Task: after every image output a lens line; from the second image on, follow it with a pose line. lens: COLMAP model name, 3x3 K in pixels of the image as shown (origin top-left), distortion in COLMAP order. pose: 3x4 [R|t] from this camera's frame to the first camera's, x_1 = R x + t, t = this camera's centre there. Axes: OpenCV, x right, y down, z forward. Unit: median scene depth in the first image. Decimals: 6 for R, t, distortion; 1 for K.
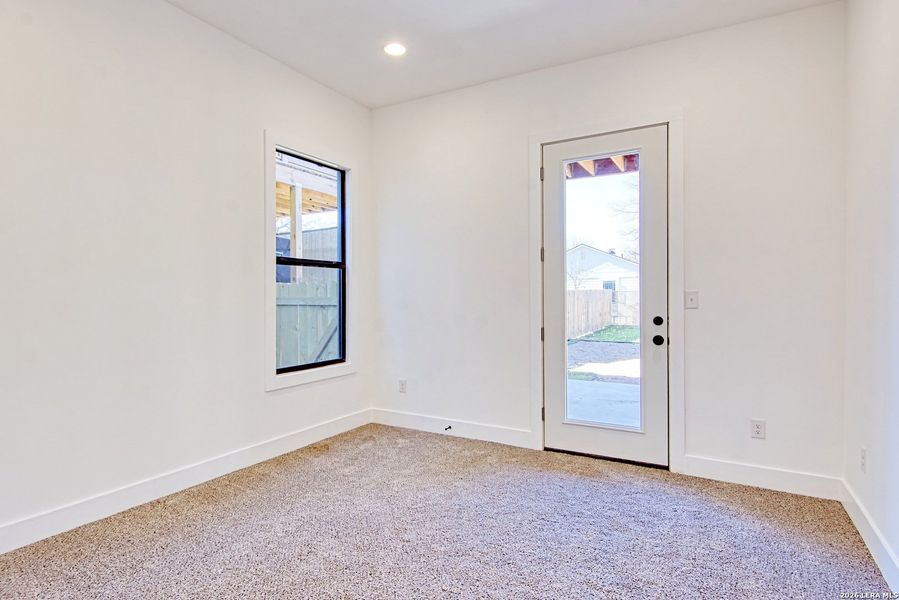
lens RADIAL K [[490.5, 0, 443.4], [0, 490.5, 301.7], [0, 0, 1]] dist [0.011283, -0.000788]
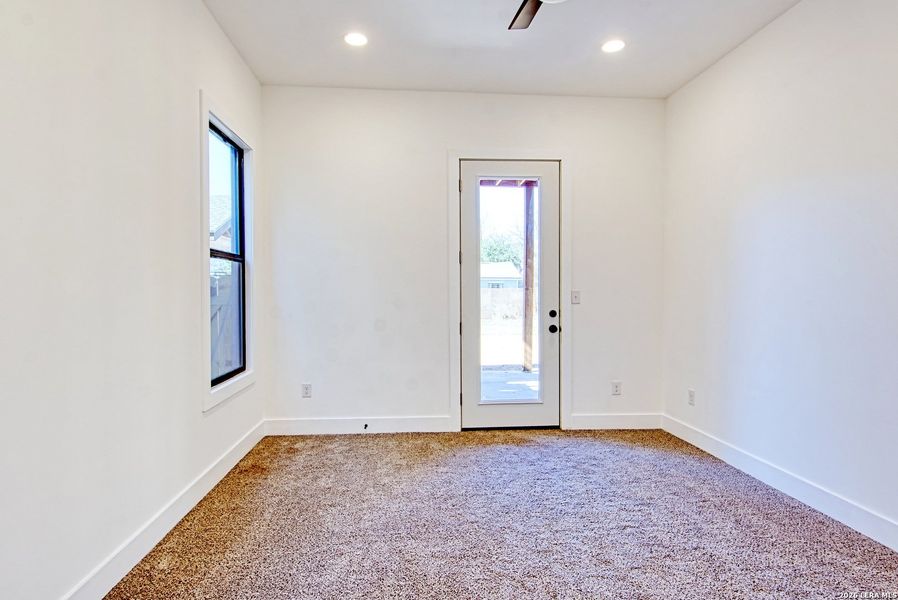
lens RADIAL K [[490.0, 0, 442.9], [0, 490.0, 301.7], [0, 0, 1]] dist [0.011283, -0.000788]
pose [[0.824817, -0.008403, 0.565338, -0.499930], [0.005959, 0.999963, 0.006169, -0.001931], [-0.565369, -0.001719, 0.824836, 0.104220]]
